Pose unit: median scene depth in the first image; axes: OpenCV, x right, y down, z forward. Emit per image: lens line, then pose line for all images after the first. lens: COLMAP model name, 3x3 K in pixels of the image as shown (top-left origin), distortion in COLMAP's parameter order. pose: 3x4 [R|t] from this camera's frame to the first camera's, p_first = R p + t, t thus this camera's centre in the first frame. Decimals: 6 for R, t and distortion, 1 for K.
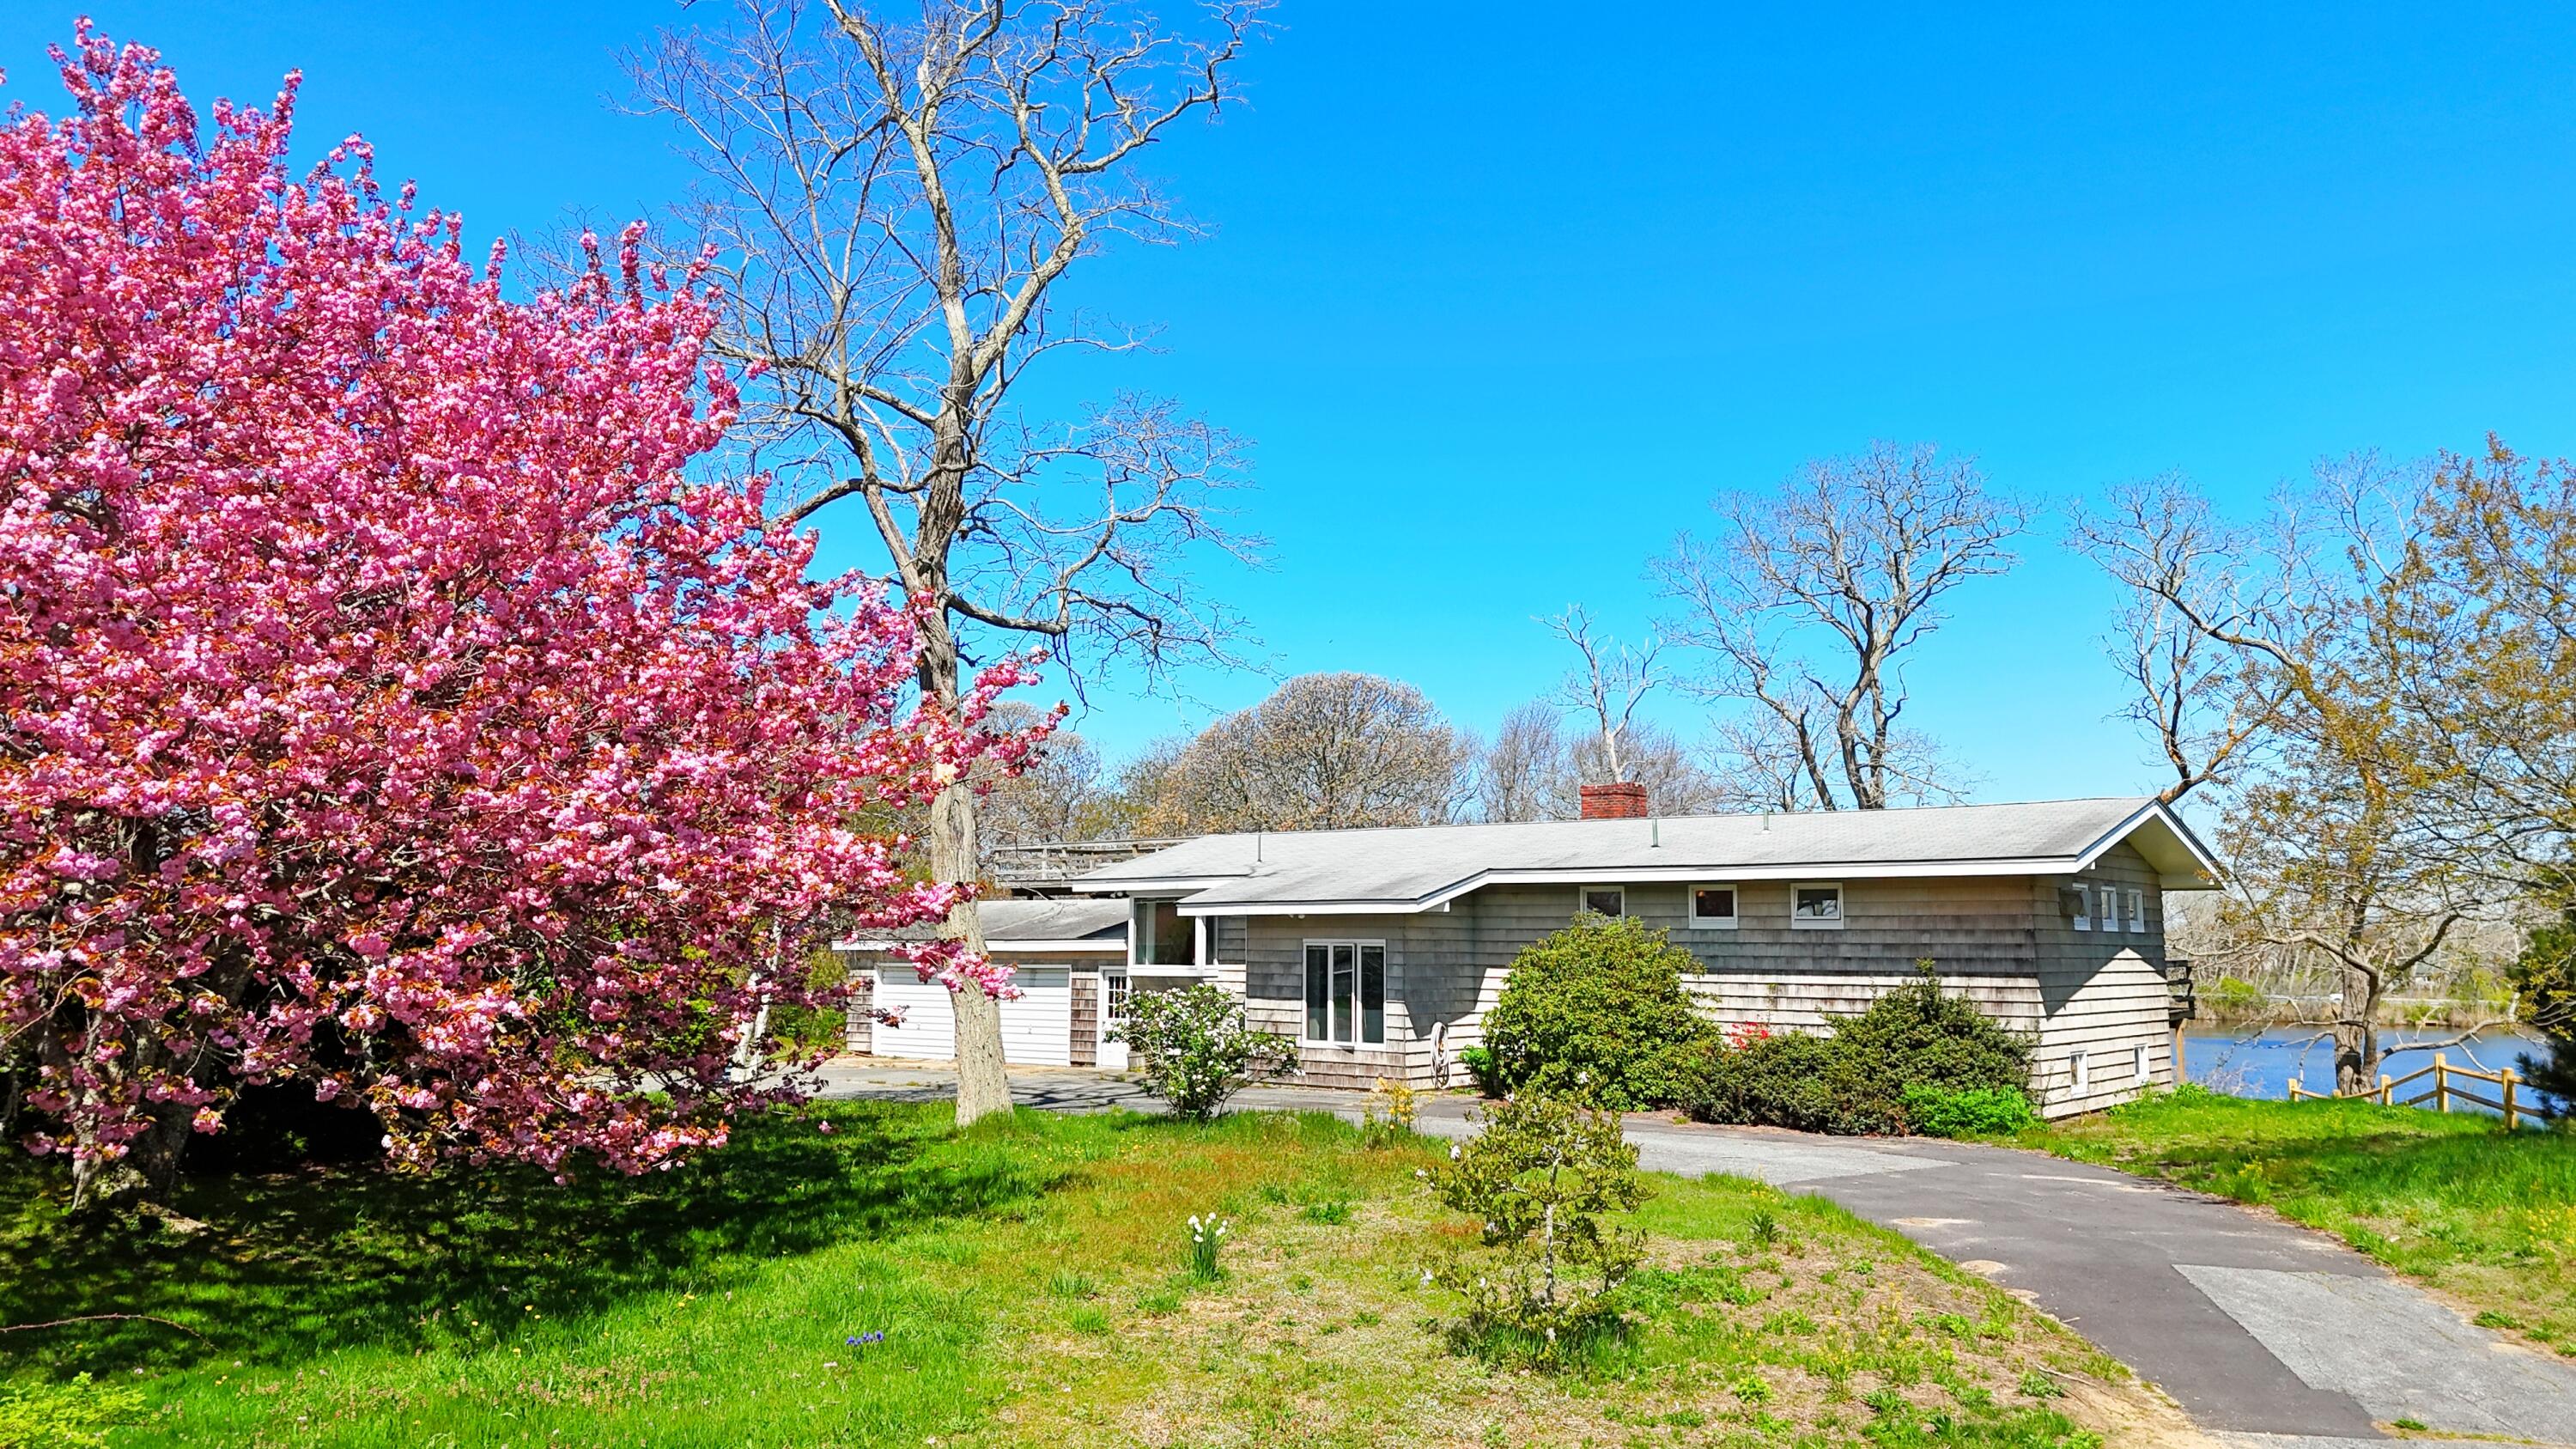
lens RADIAL K [[1864.3, 0, 1297.8], [0, 1864.3, 714.5], [0, 0, 1]] dist [0.085568, -0.087044]
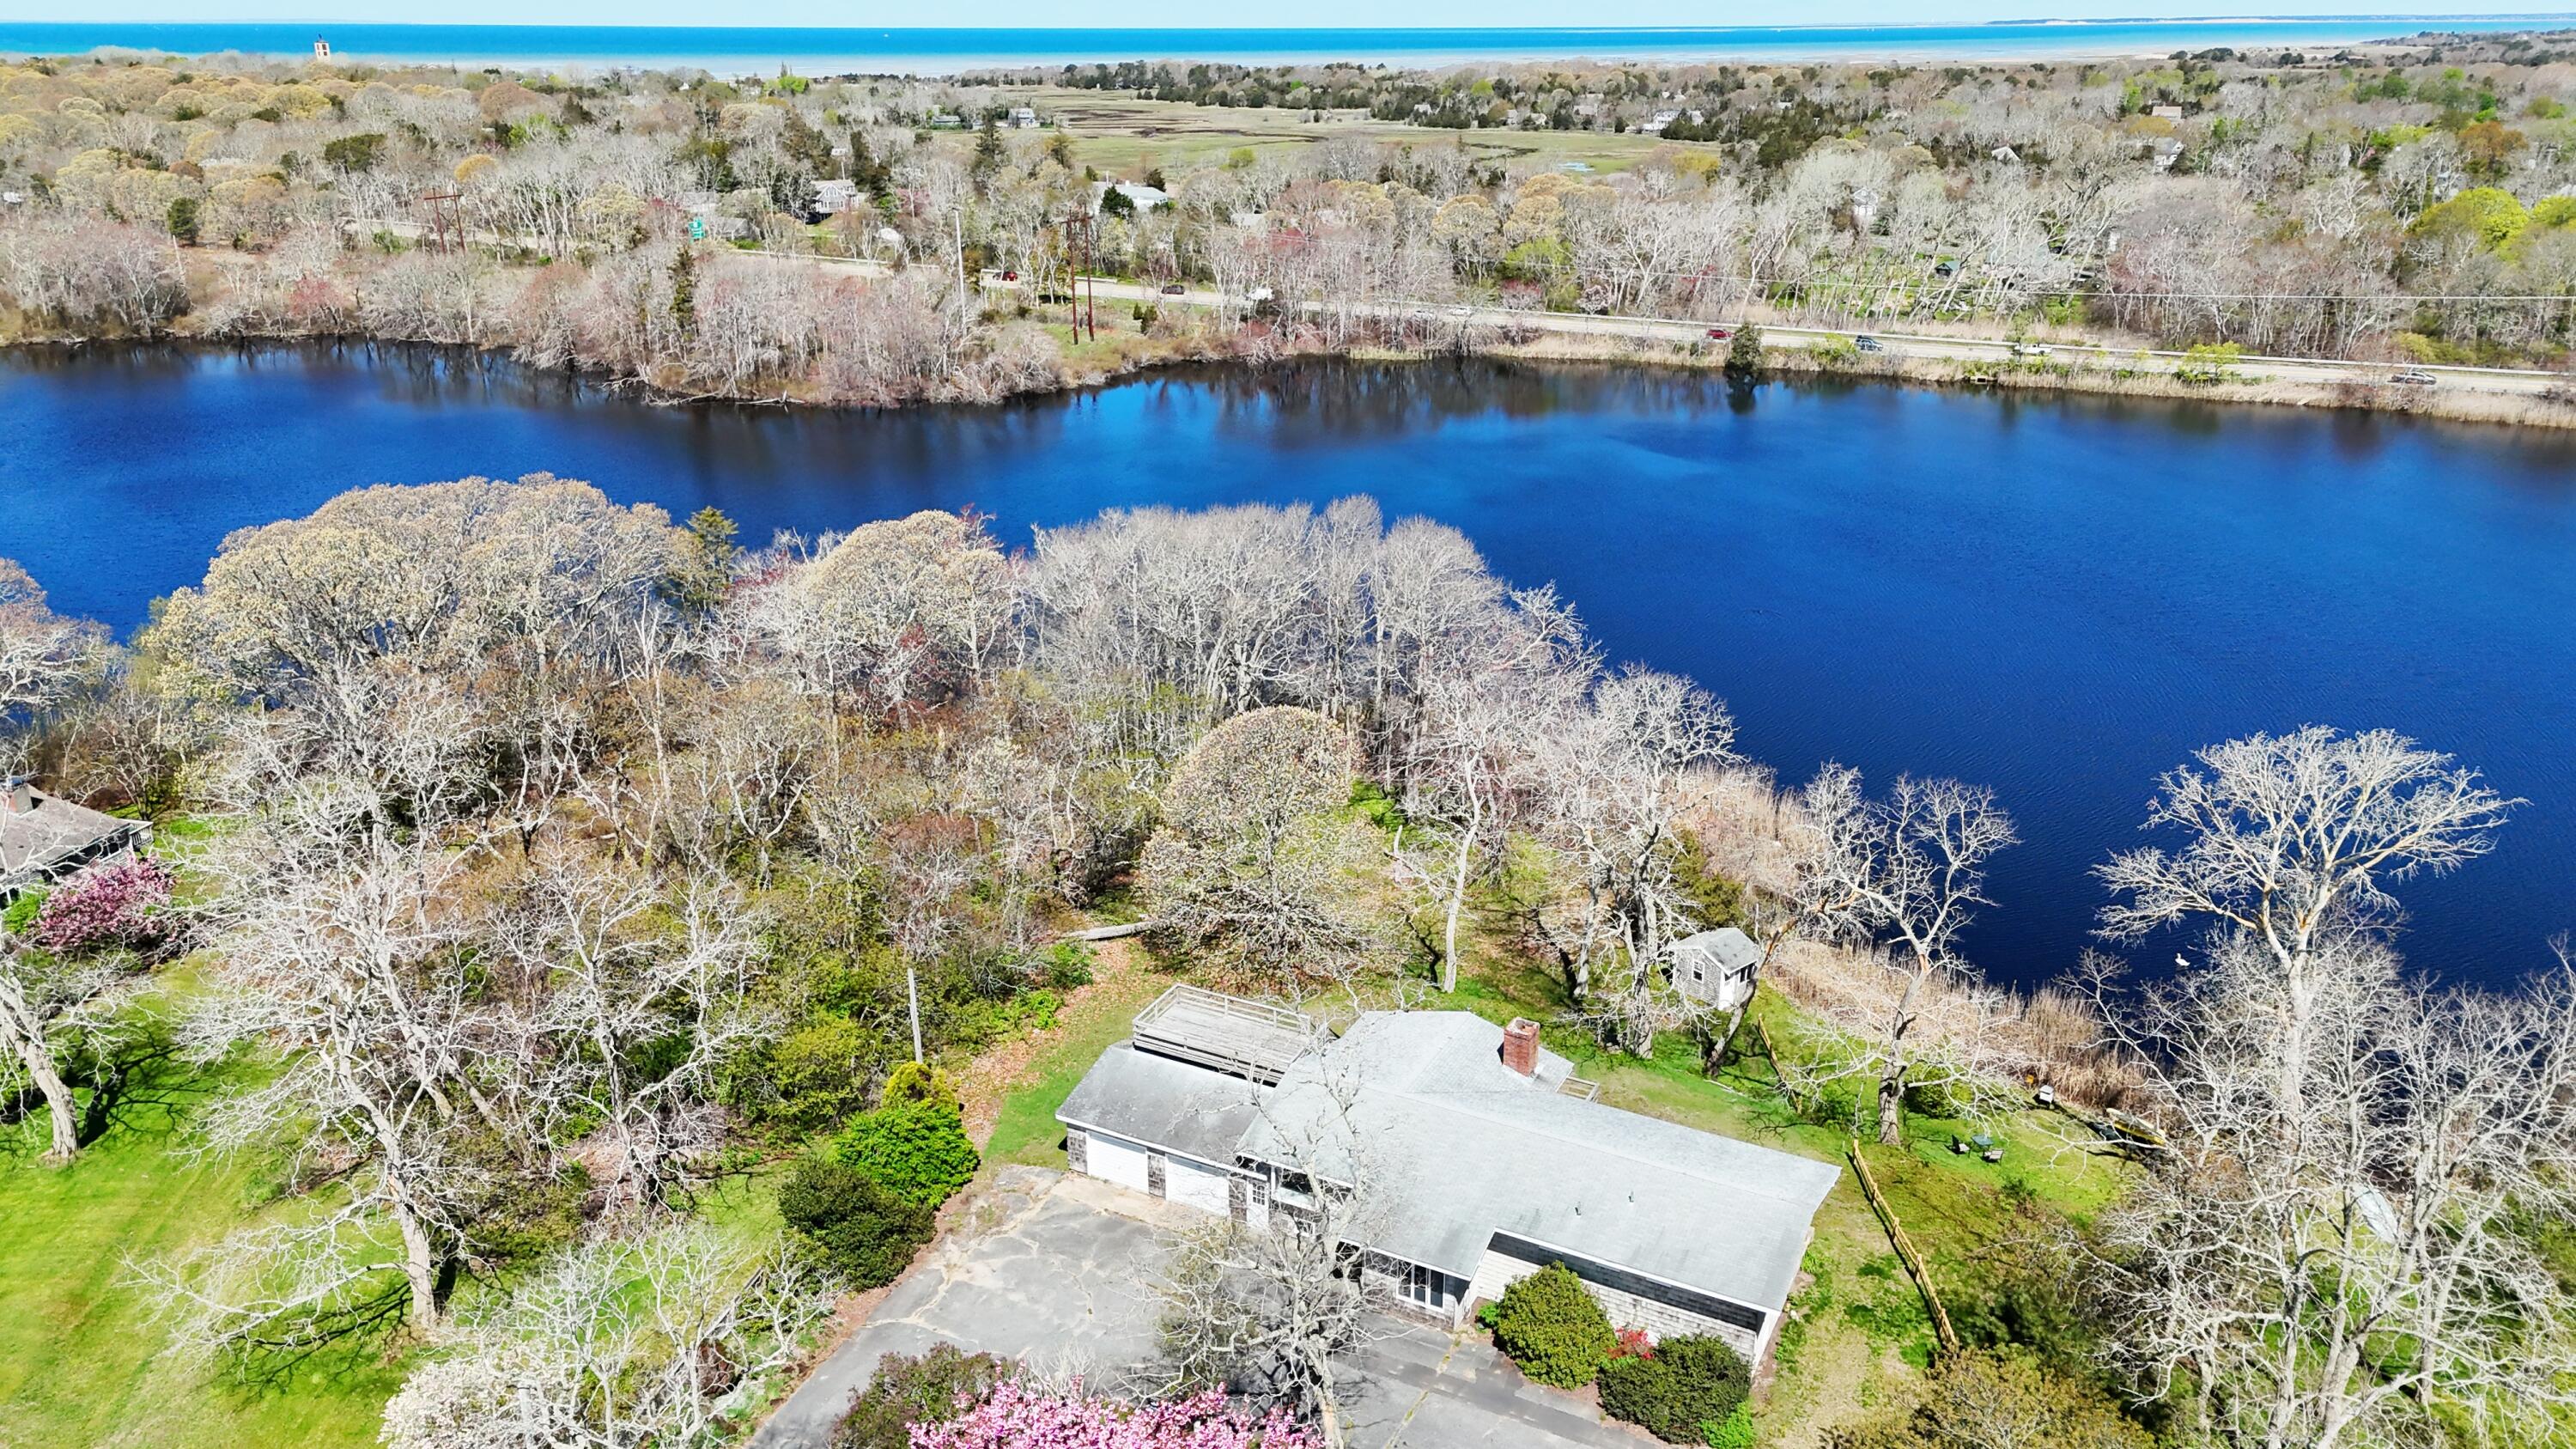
lens RADIAL K [[1864.3, 0, 1297.8], [0, 1864.3, 714.5], [0, 0, 1]] dist [0.085568, -0.087044]
pose [[0.981965, -0.053679, 0.181281, -0.441115], [-0.029729, 0.903078, 0.428447, -1.268900], [-0.186709, -0.426109, 0.885195, -0.493679]]
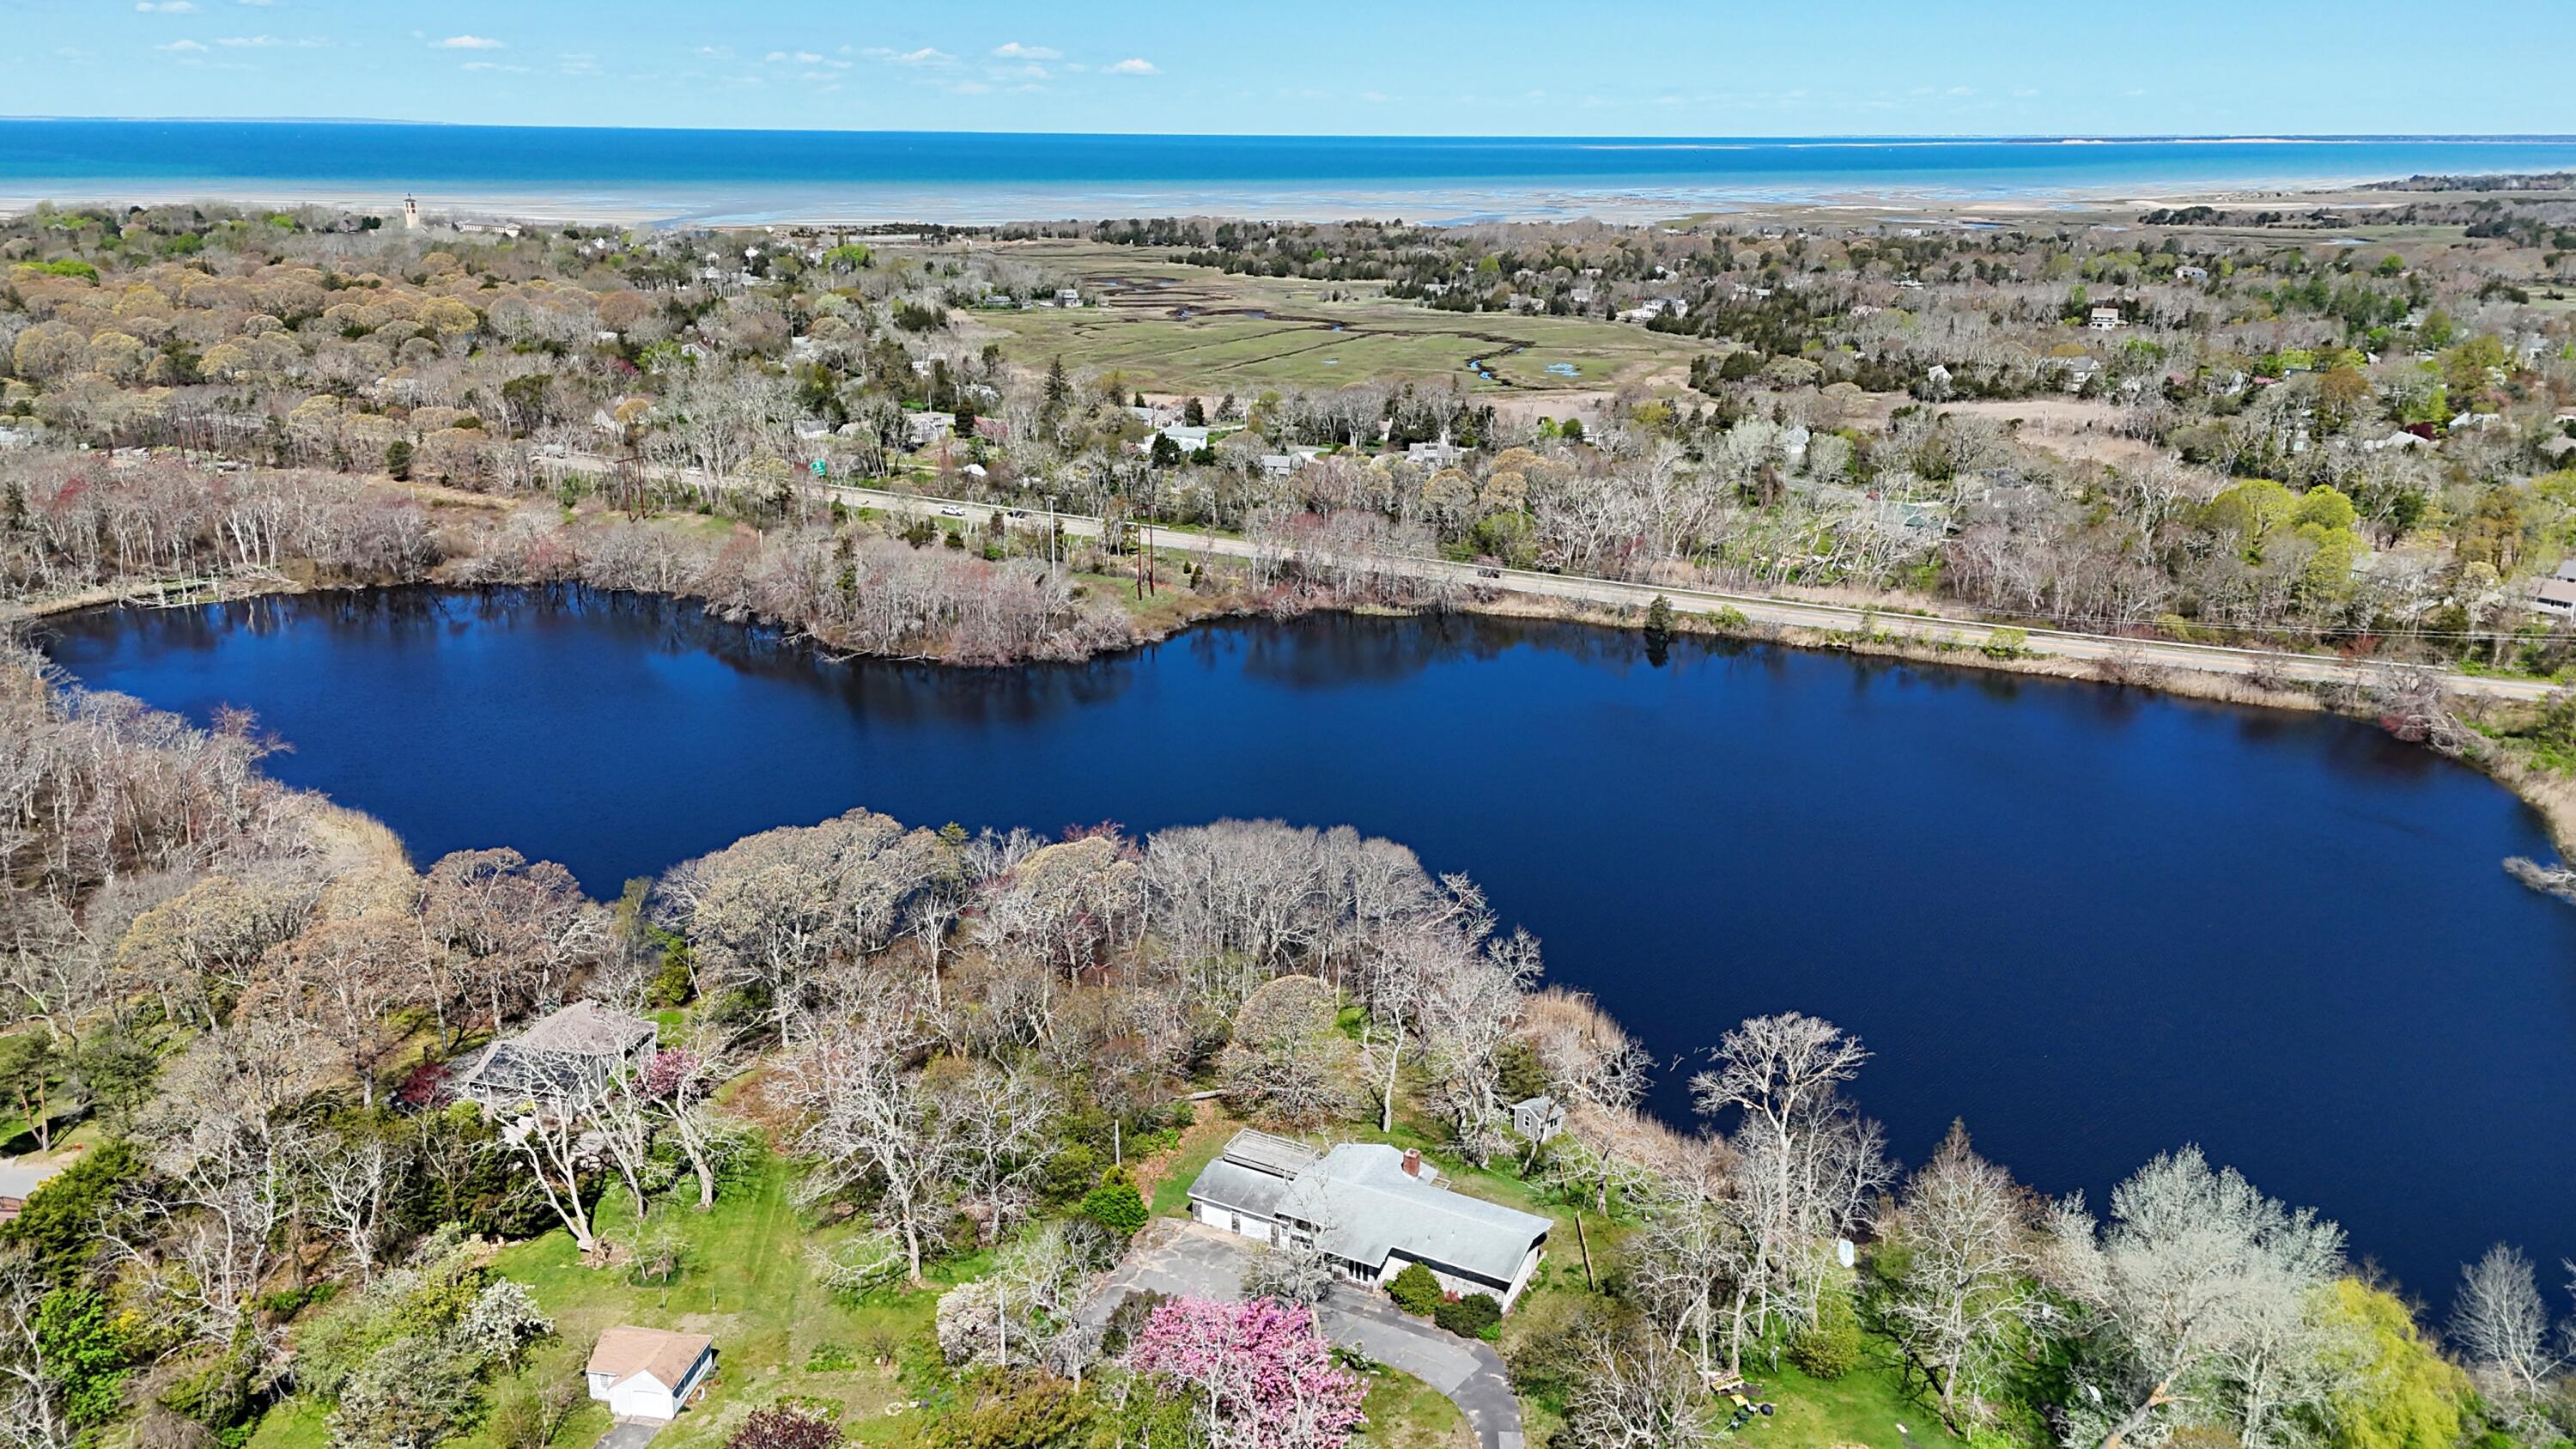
lens RADIAL K [[1864.3, 0, 1297.8], [0, 1864.3, 714.5], [0, 0, 1]] dist [0.085568, -0.087044]
pose [[0.983936, -0.031554, 0.175711, -0.865318], [-0.037531, 0.925697, 0.376400, -2.765272], [-0.174532, -0.376949, 0.909642, -2.543613]]
